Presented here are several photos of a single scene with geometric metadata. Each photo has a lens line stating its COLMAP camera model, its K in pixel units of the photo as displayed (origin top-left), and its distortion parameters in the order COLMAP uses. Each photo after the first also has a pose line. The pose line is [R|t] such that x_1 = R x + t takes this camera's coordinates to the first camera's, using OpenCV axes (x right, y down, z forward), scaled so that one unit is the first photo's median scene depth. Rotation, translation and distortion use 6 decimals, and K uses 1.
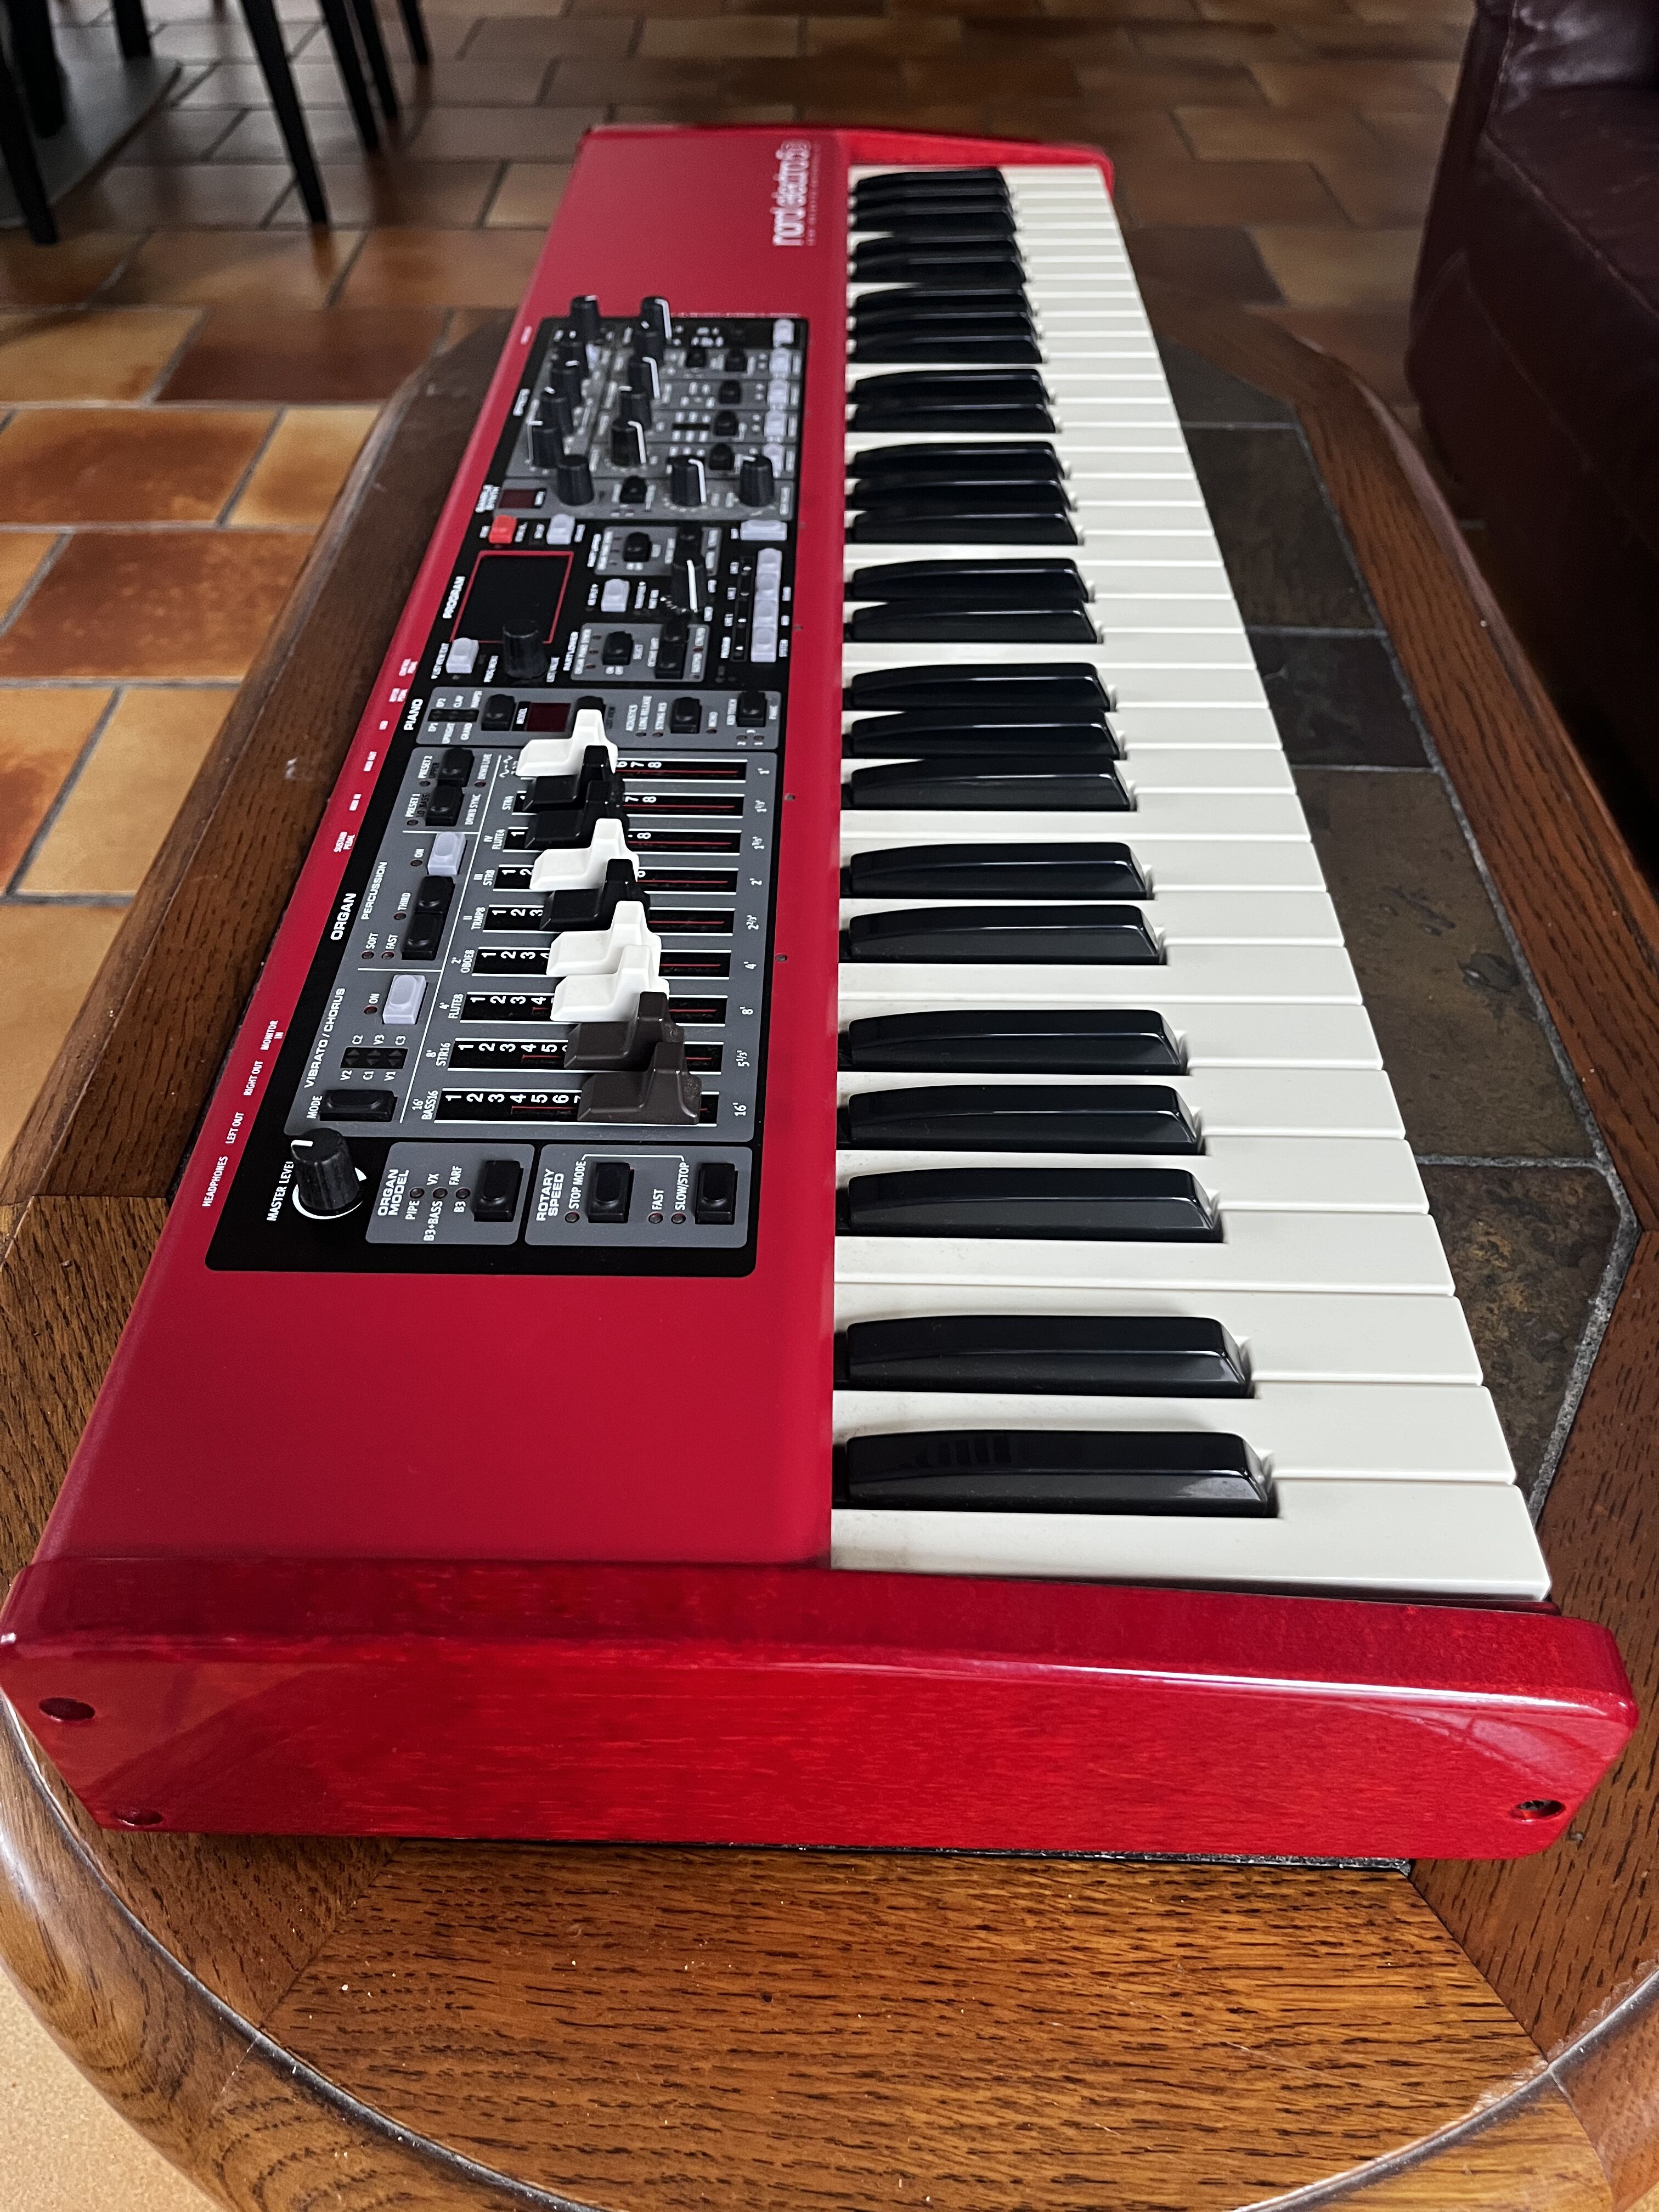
lens RADIAL K [[1722.5, 0, 833.1], [0, 1722.5, 1097.5], [0, 0, 1]] dist [0.031851, -0.117229]
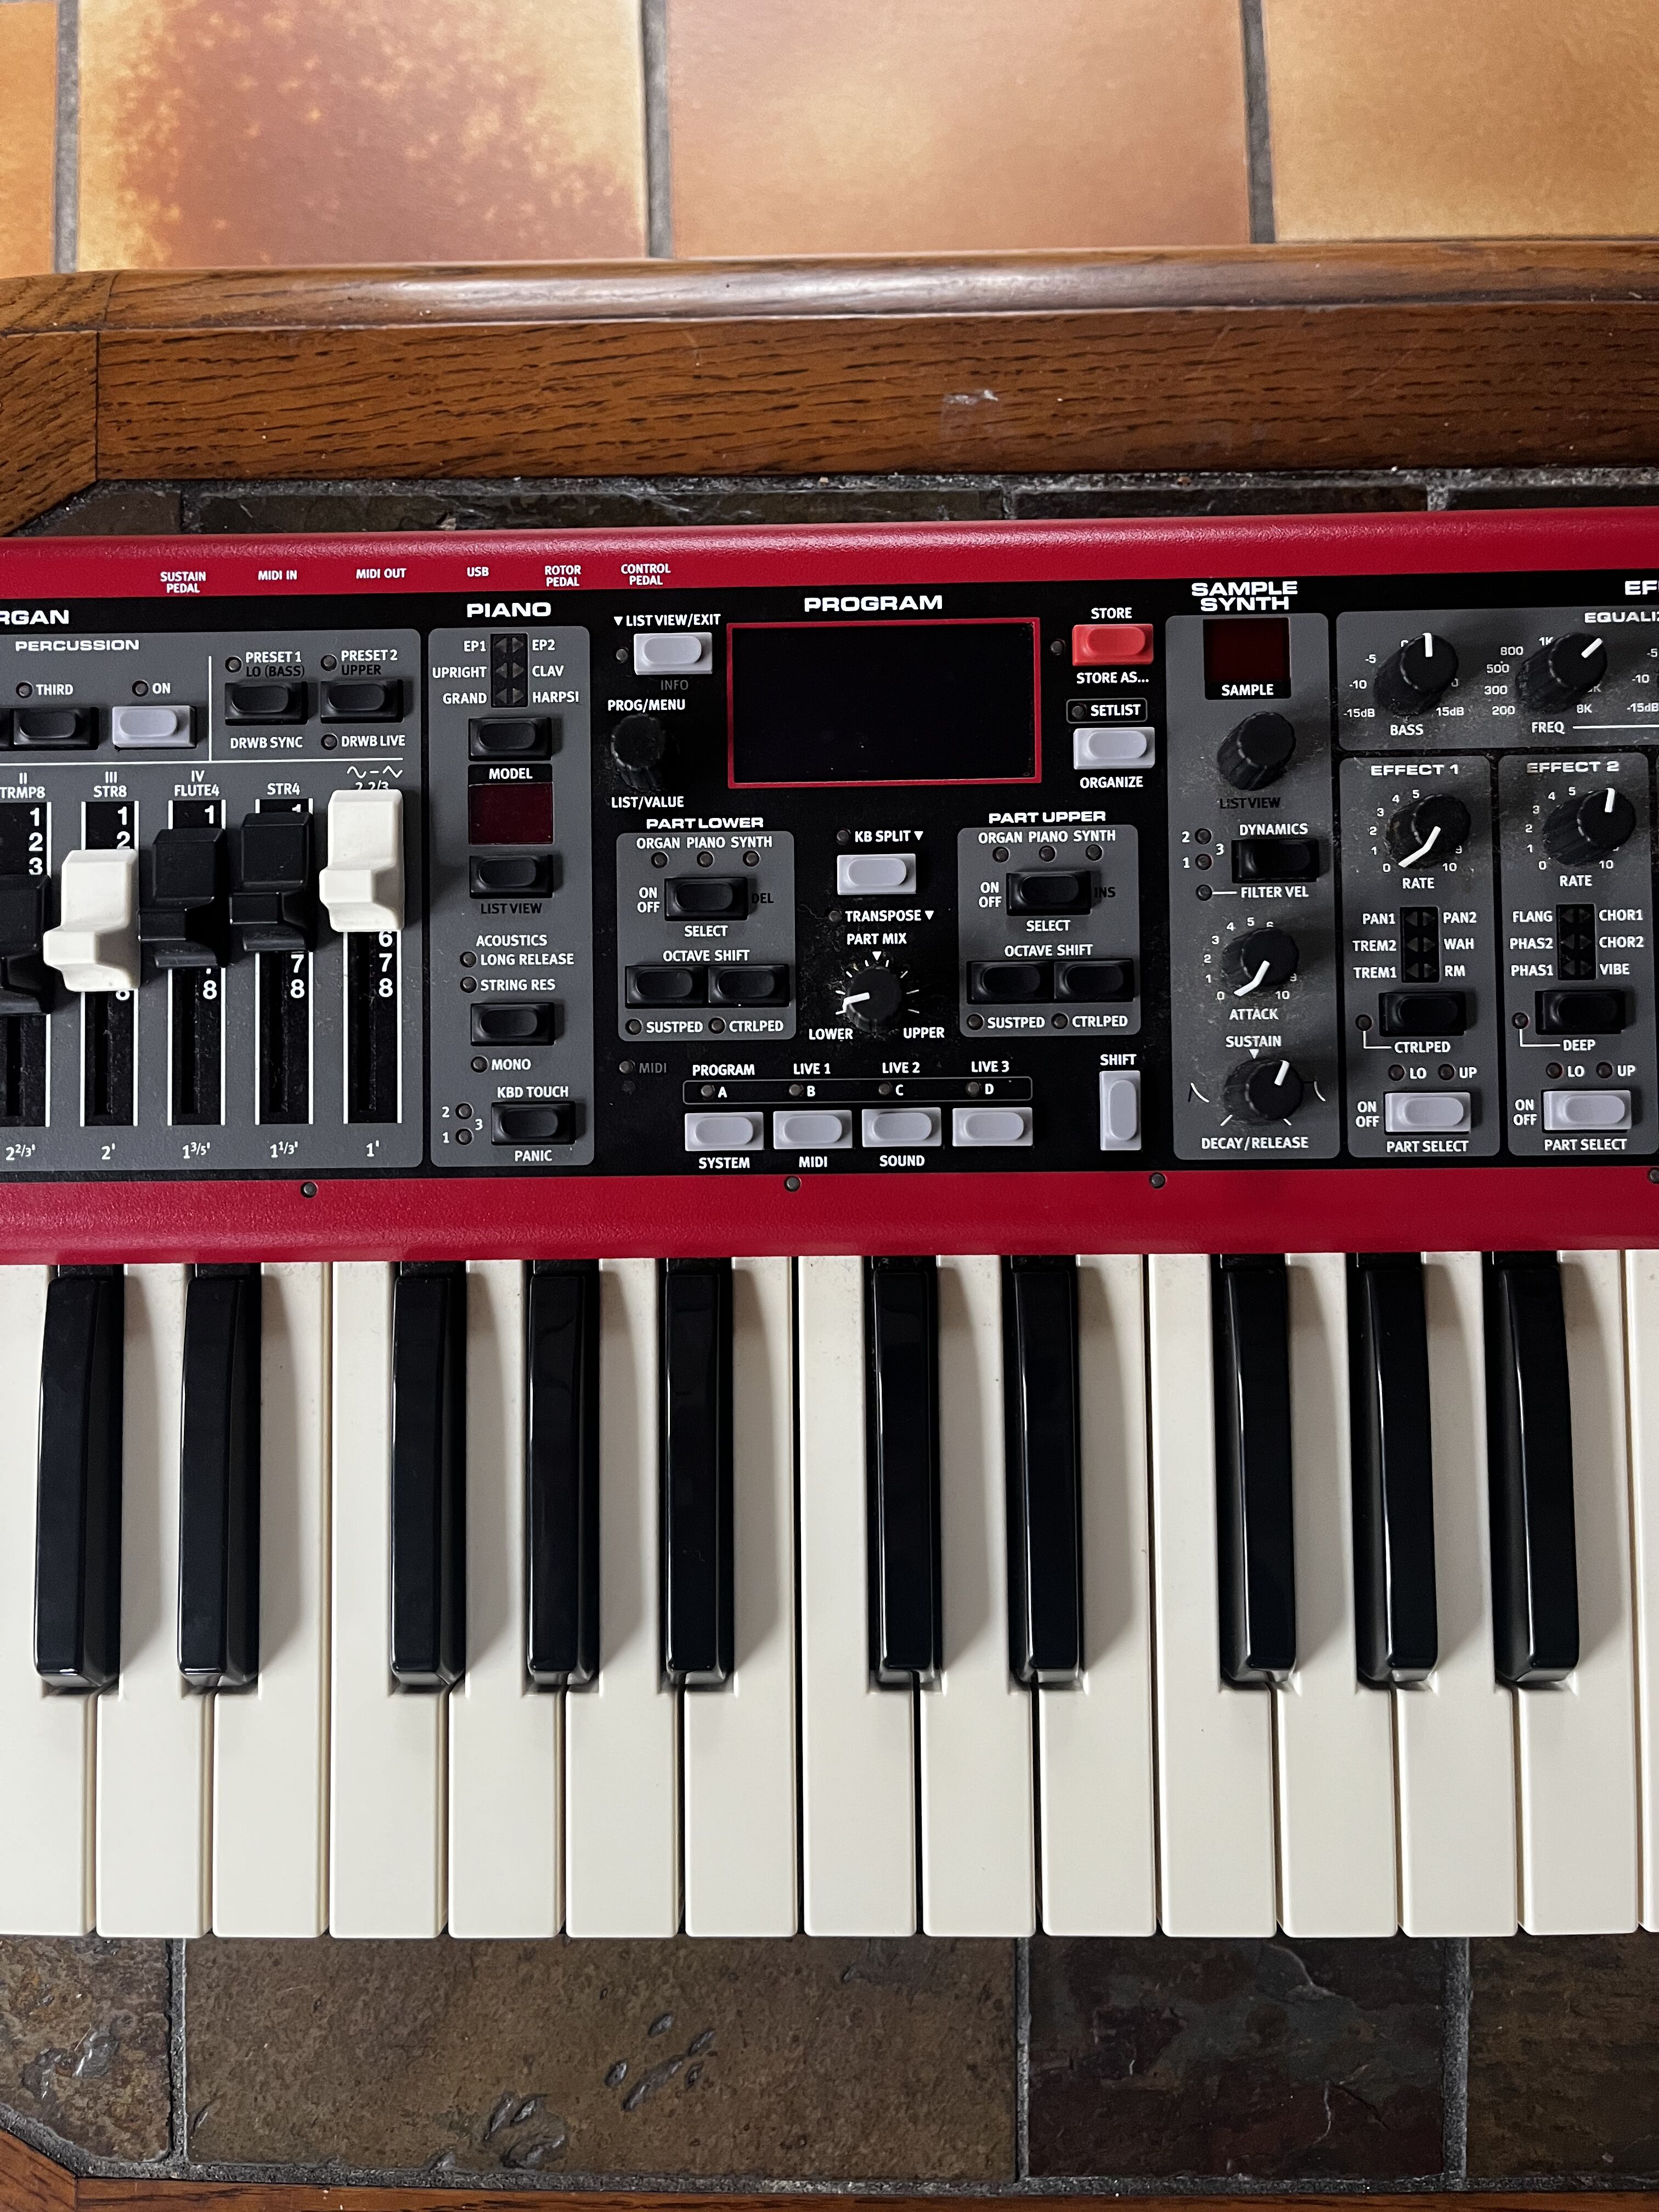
lens RADIAL K [[1744.3, 0, 829.5], [0, 1744.3, 1106.0], [0, 0, 1]] dist [0.062098, -0.131388]
pose [[0.020775, 0.999110, -0.036720, -0.027343], [-0.674327, 0.041119, 0.737287, -0.798863], [0.738141, 0.009444, 0.674581, 0.648276]]
